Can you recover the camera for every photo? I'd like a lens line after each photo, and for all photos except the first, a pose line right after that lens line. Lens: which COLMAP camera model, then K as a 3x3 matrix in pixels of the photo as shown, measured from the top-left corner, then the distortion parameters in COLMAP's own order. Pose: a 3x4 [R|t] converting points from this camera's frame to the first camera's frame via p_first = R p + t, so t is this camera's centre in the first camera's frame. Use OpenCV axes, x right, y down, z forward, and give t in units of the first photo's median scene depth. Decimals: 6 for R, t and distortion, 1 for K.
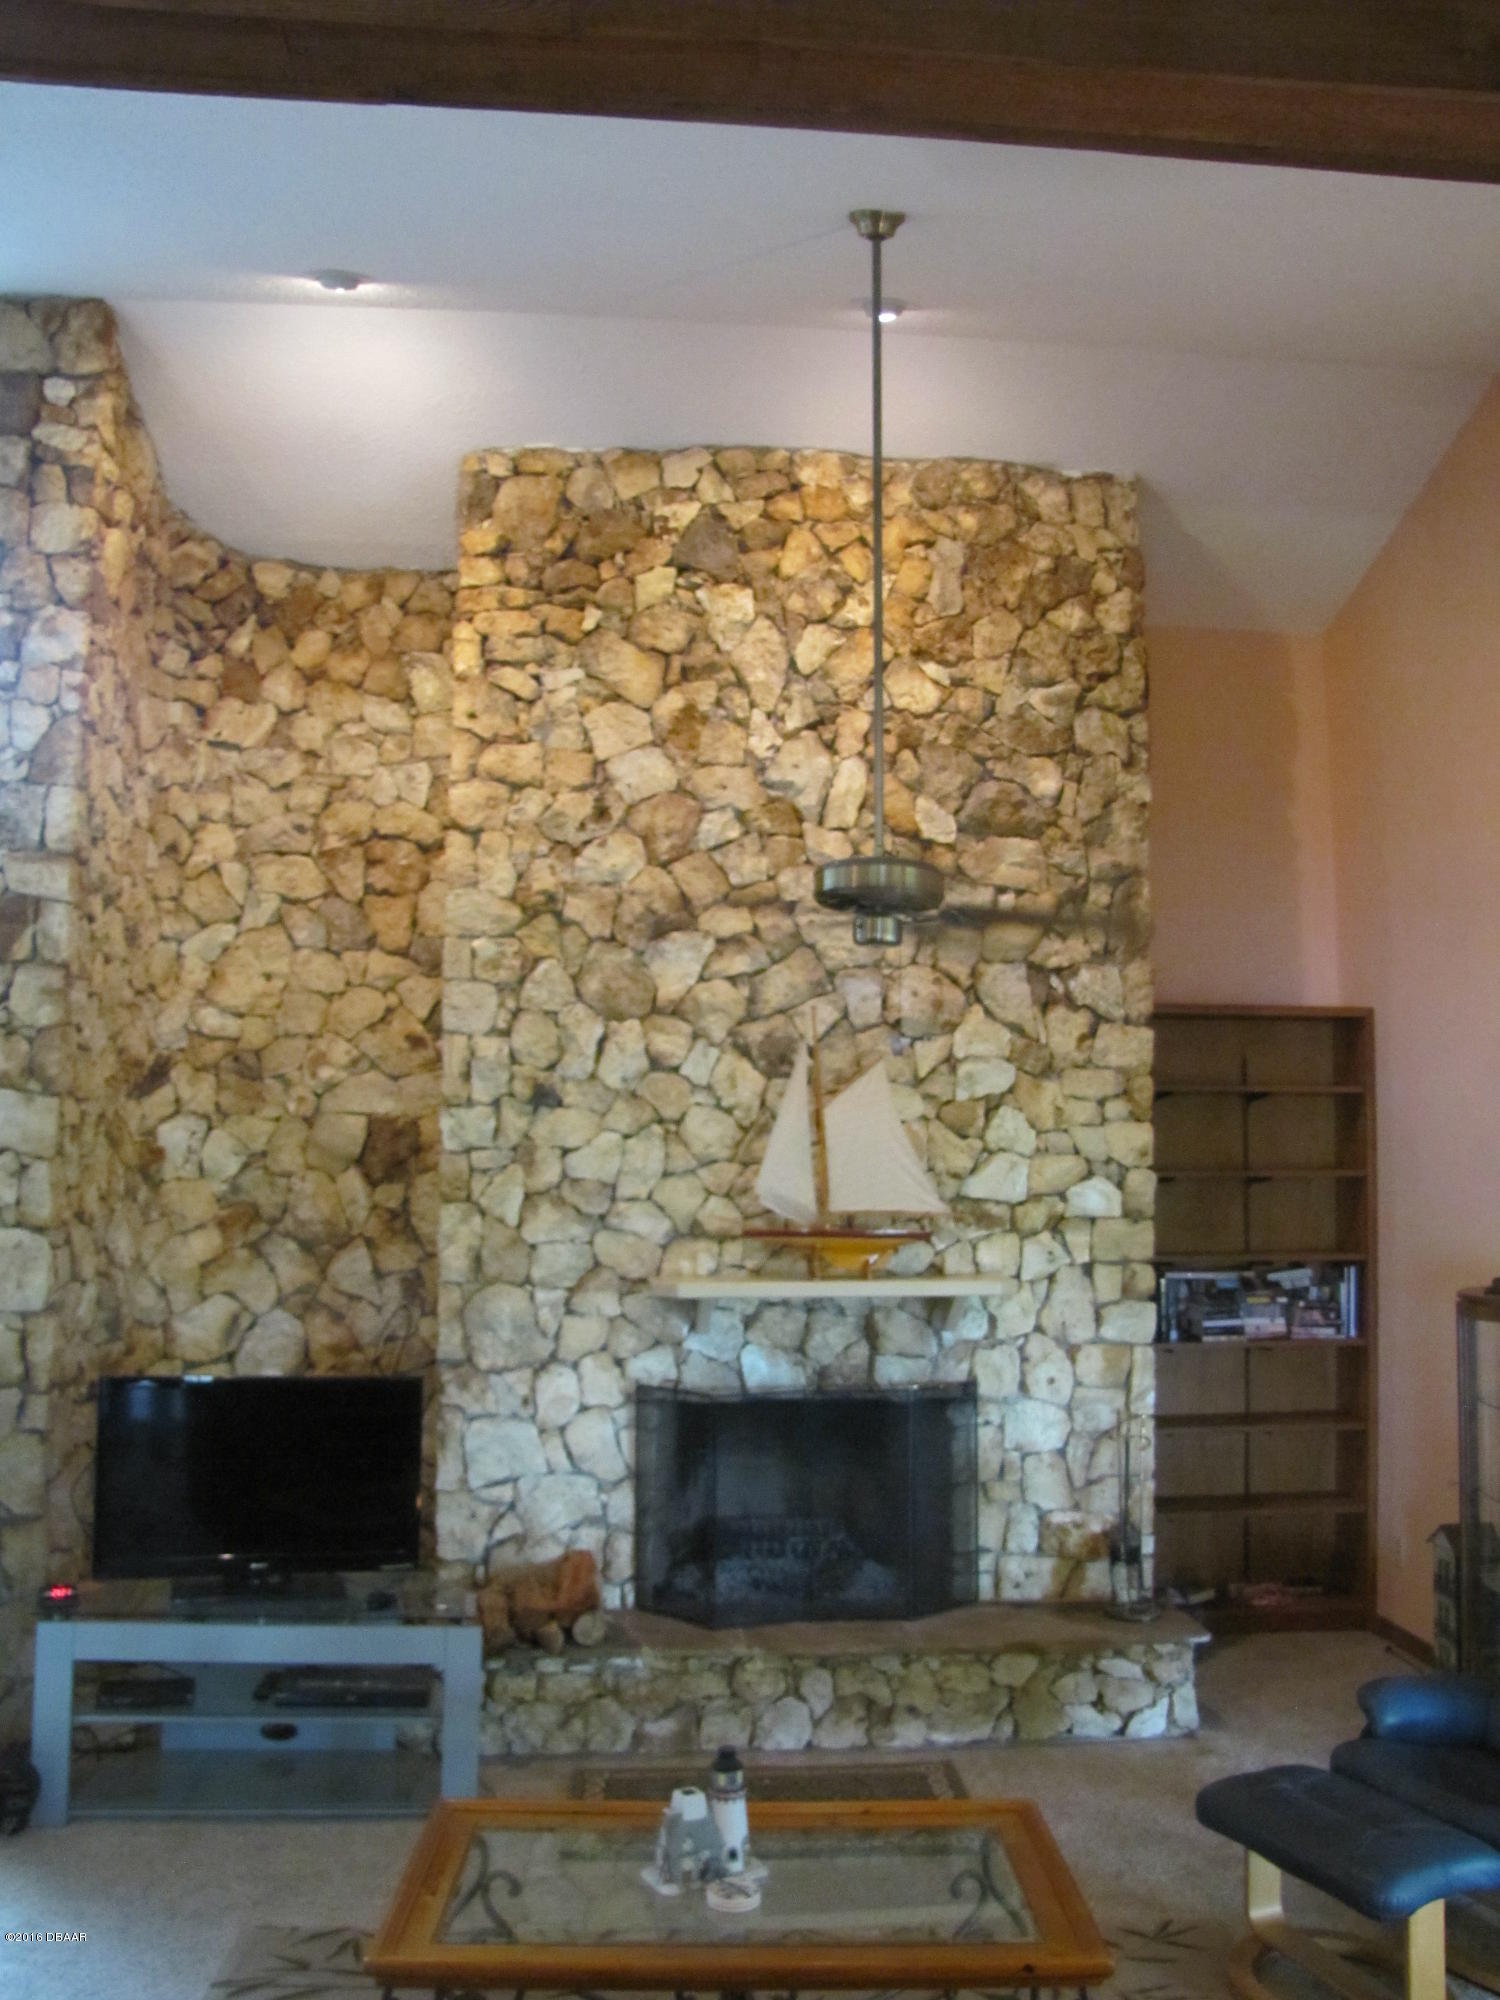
lens RADIAL K [[1673.9, 0, 750.0], [0, 1673.9, 1000.0], [0, 0, 1]] dist [-0.185844, 0.164100]
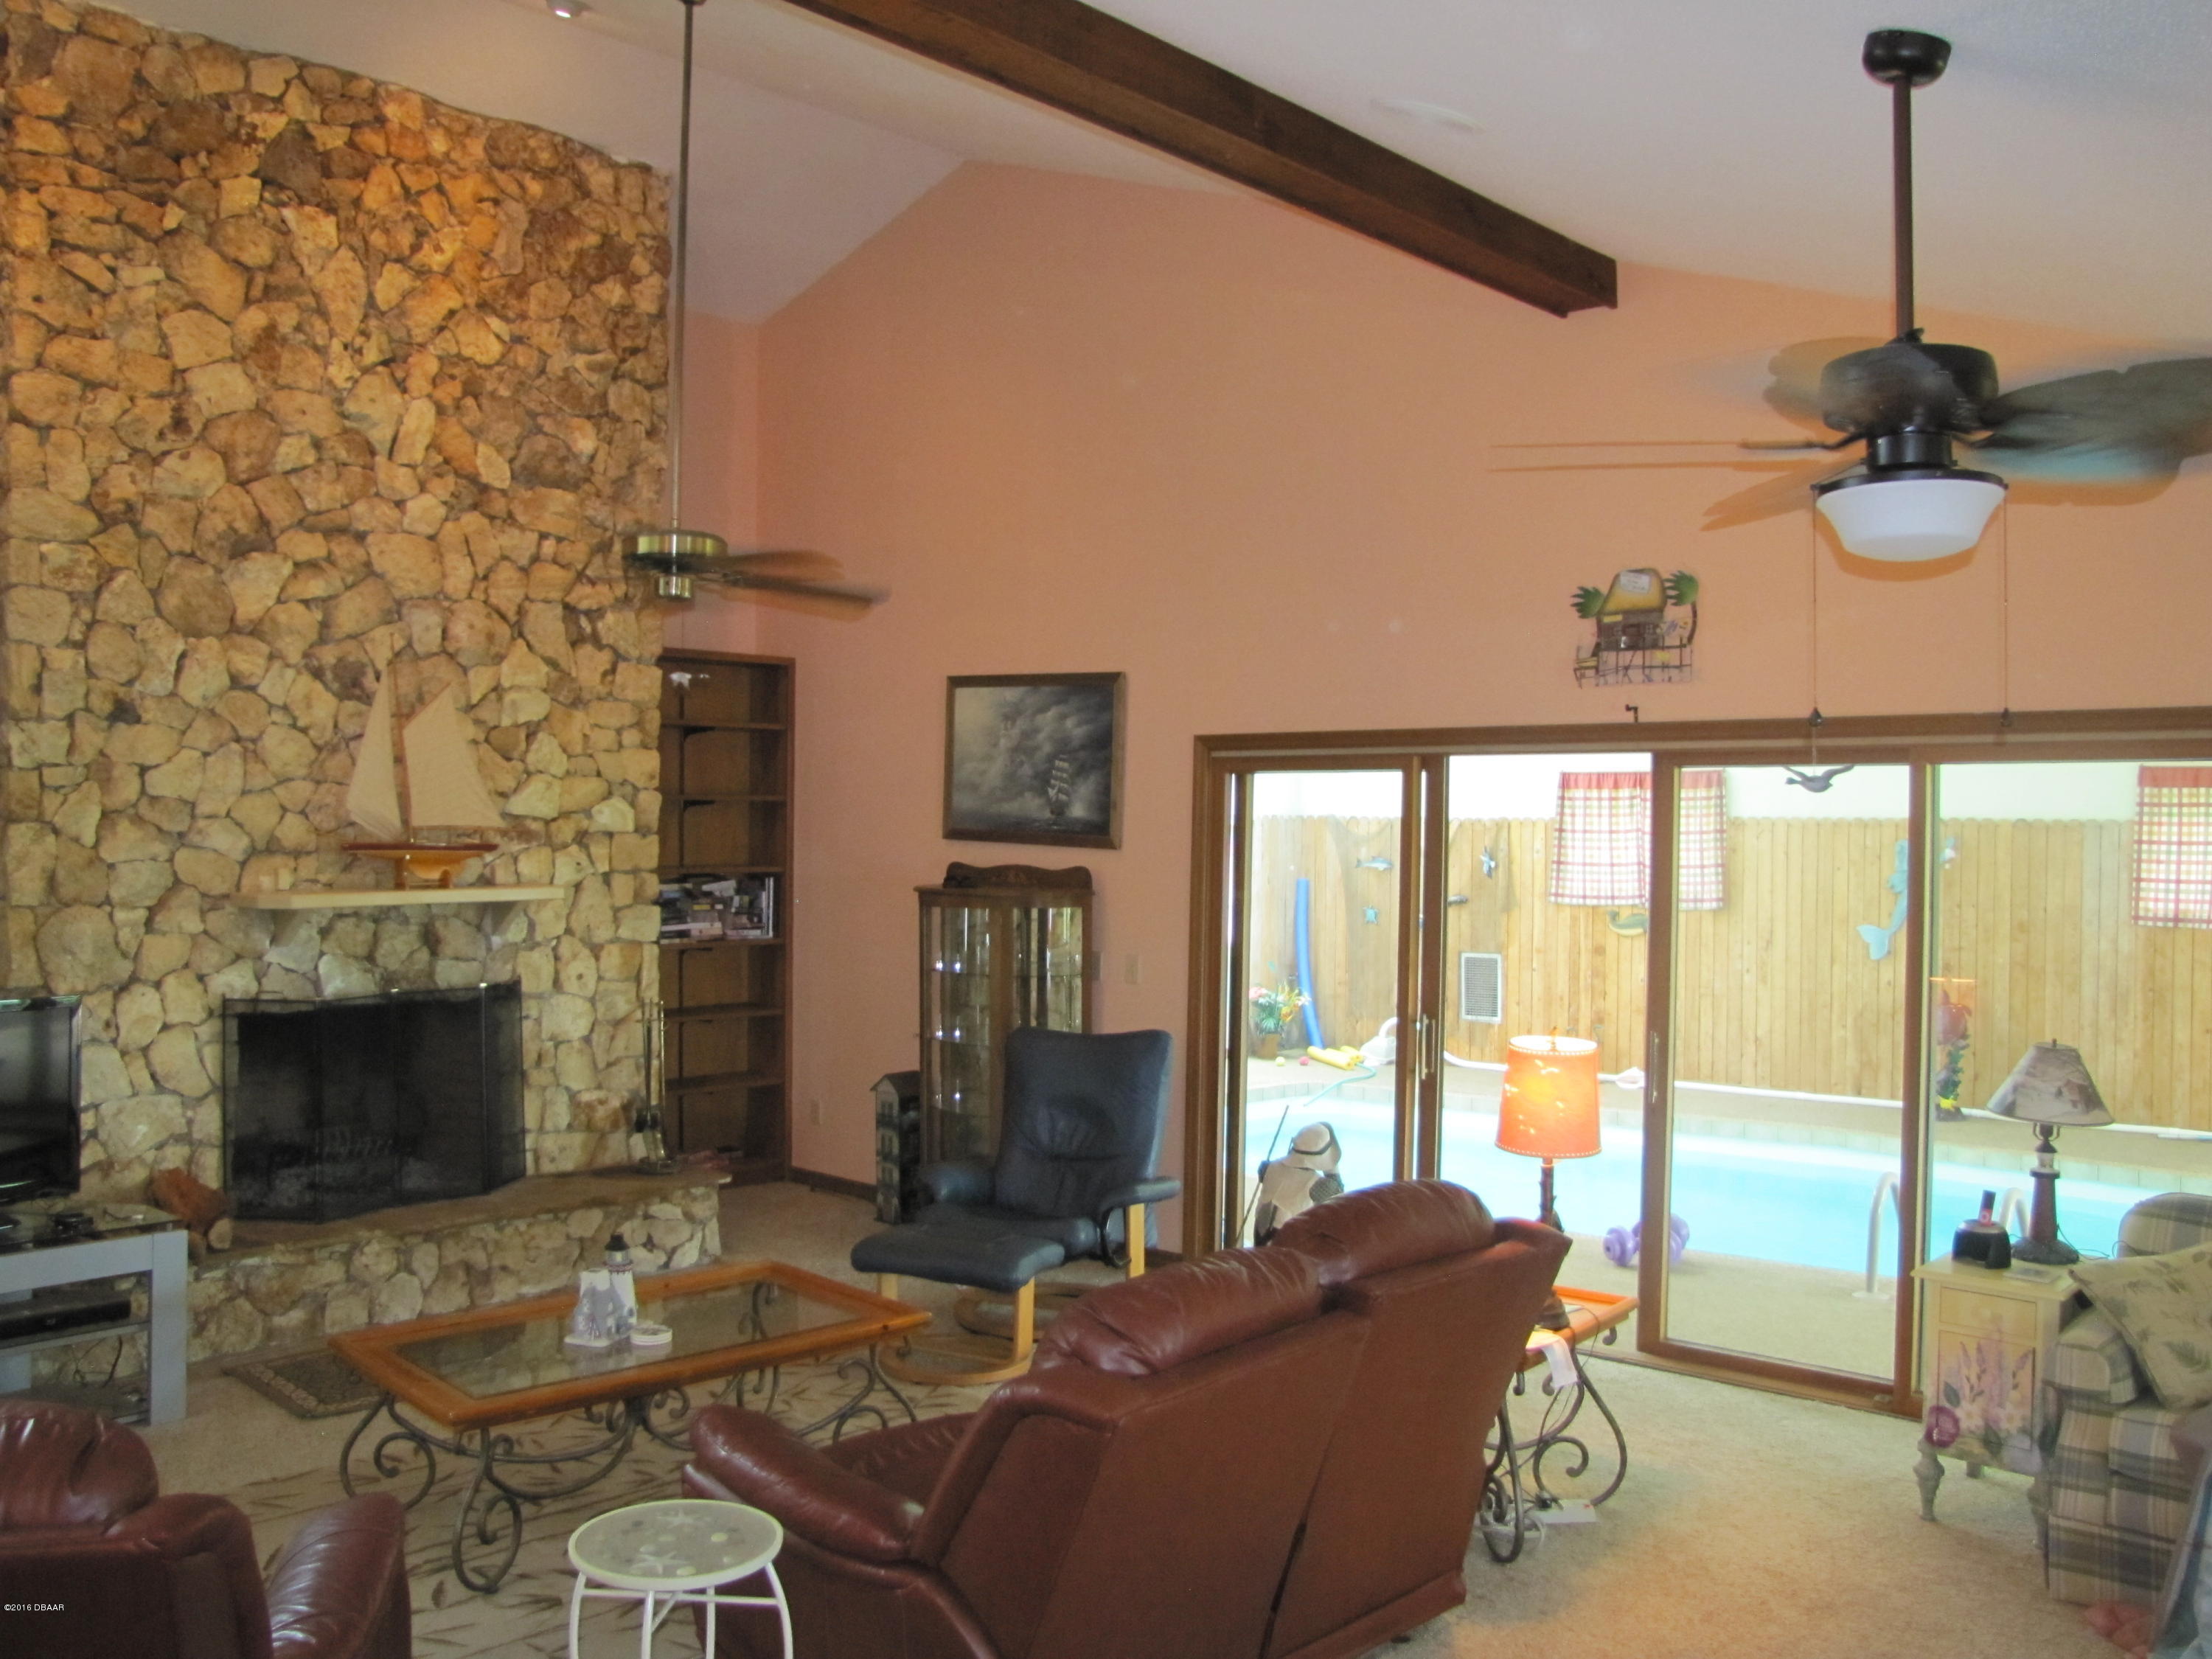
lens RADIAL K [[1851.3, 0, 1106.0], [0, 1851.3, 829.5], [0, 0, 1]] dist [-0.185844, 0.164100]
pose [[0.739710, -0.009906, 0.672853, -0.386973], [-0.062611, 0.994541, 0.083475, 0.003458], [-0.670007, -0.103875, 0.735051, -0.149583]]
